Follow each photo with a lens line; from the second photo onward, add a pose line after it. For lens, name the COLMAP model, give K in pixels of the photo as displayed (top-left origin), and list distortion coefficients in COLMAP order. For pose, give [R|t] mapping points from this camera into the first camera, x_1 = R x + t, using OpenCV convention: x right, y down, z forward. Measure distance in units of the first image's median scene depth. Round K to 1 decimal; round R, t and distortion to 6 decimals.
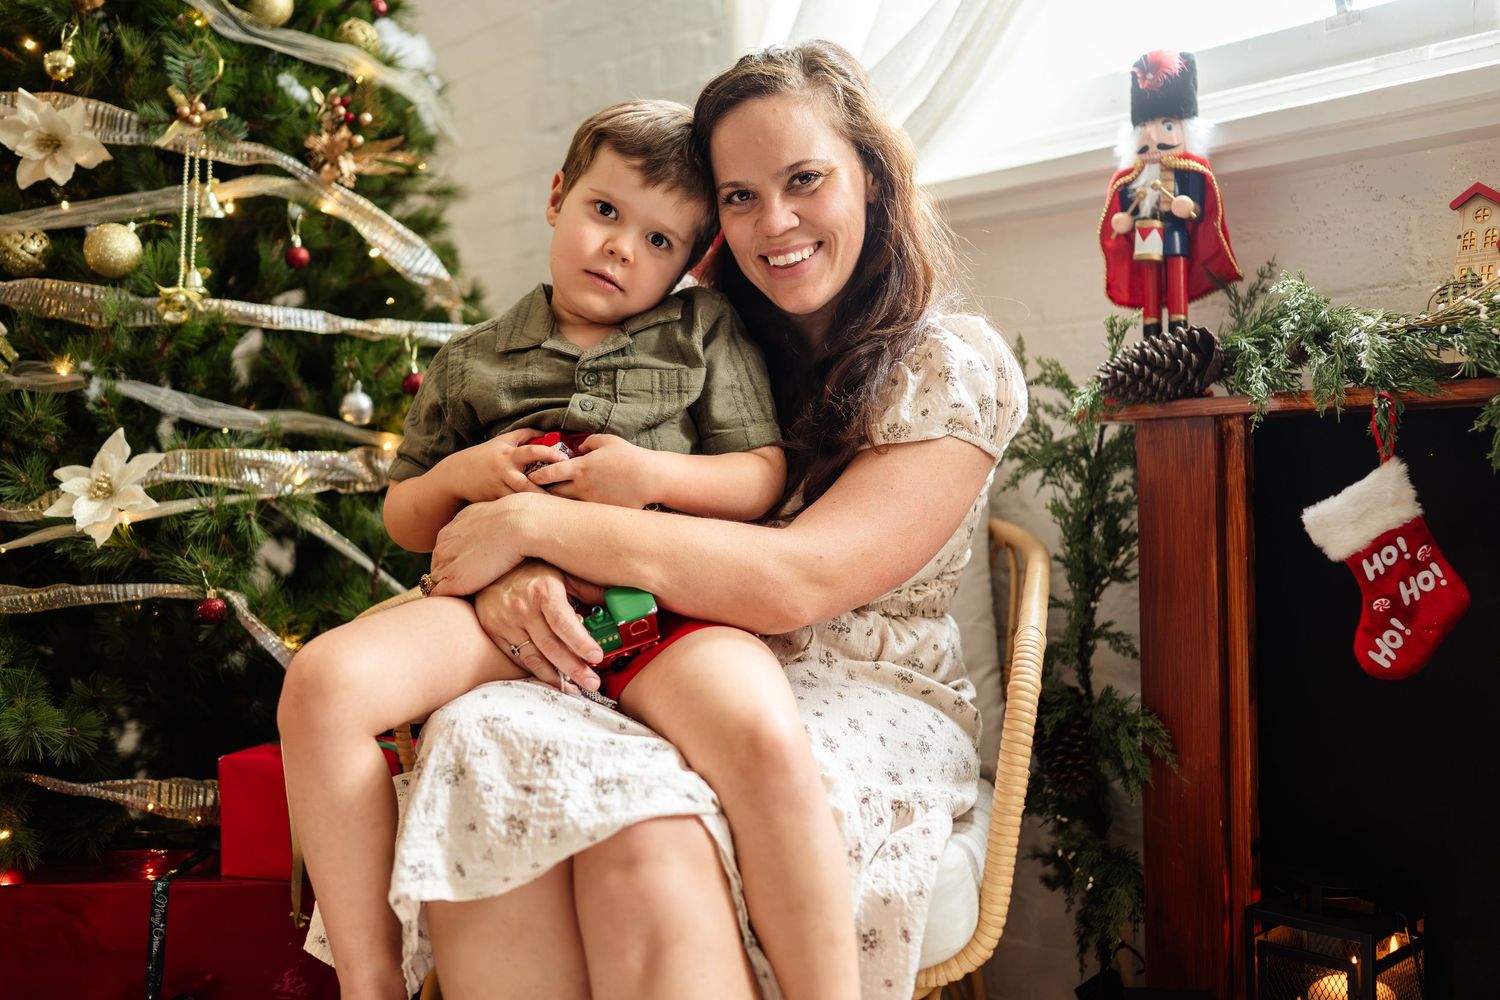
lens RADIAL K [[1416.4, 0, 745.4], [0, 1416.4, 510.5], [0, 0, 1]] dist [-0.000501, 0.013037]
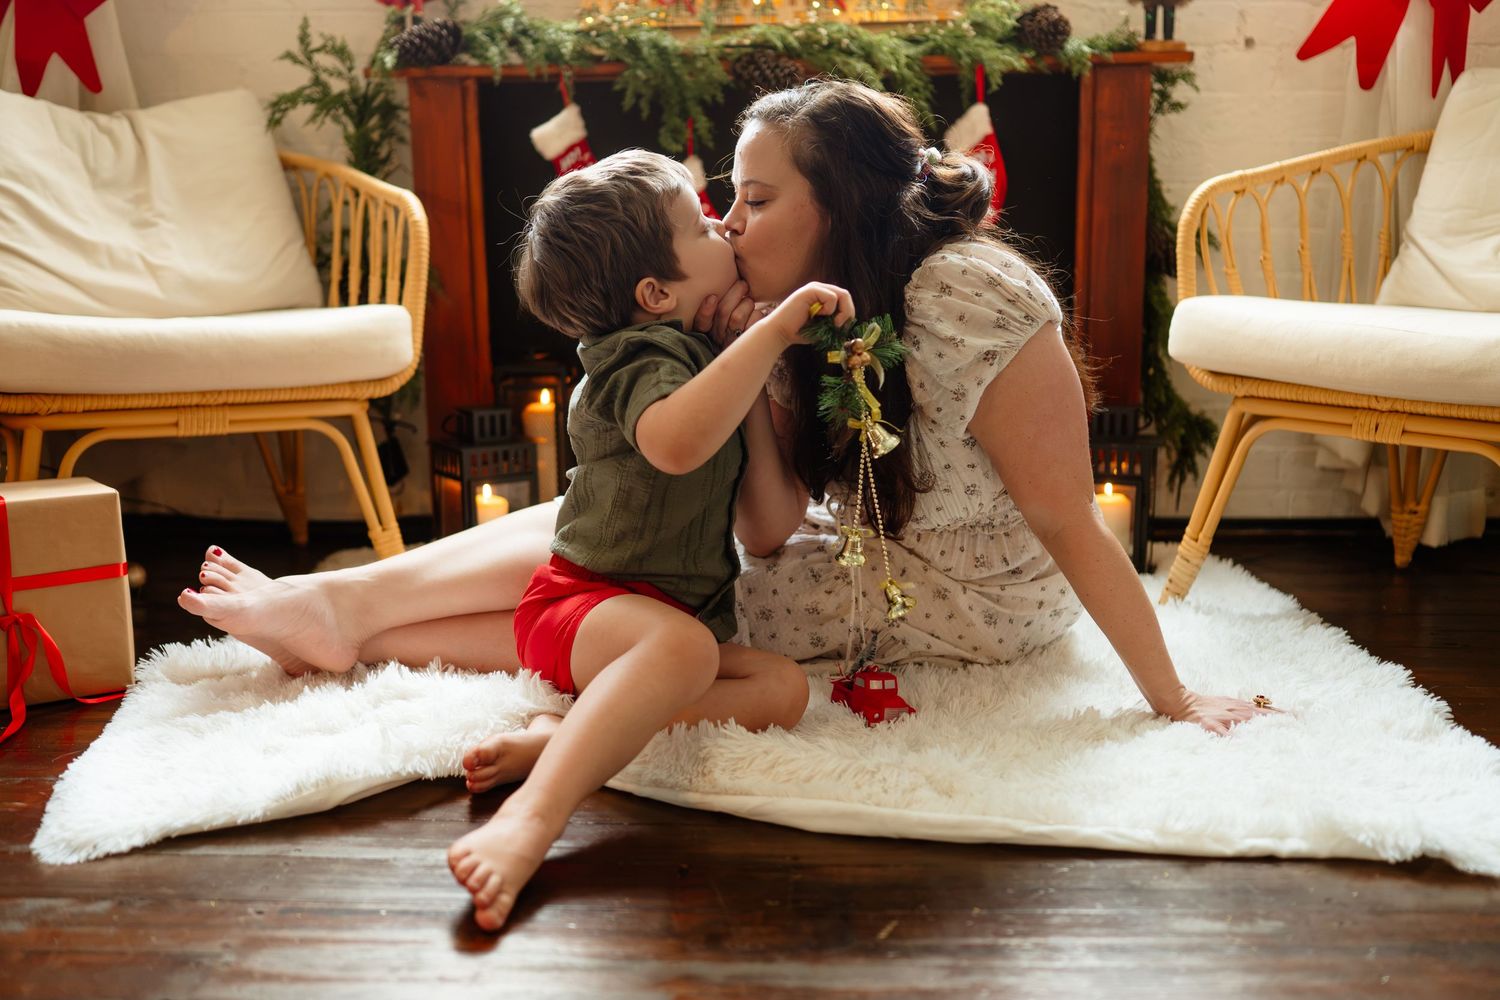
lens RADIAL K [[1453.8, 0, 750.0], [0, 1453.8, 500.0], [0, 0, 1]] dist [-0.003800, 0.019728]
pose [[0.708327, -0.123614, 0.694977, -0.609177], [0.009716, 0.986161, 0.165504, 0.129445], [-0.705818, -0.110478, 0.699725, -0.436755]]
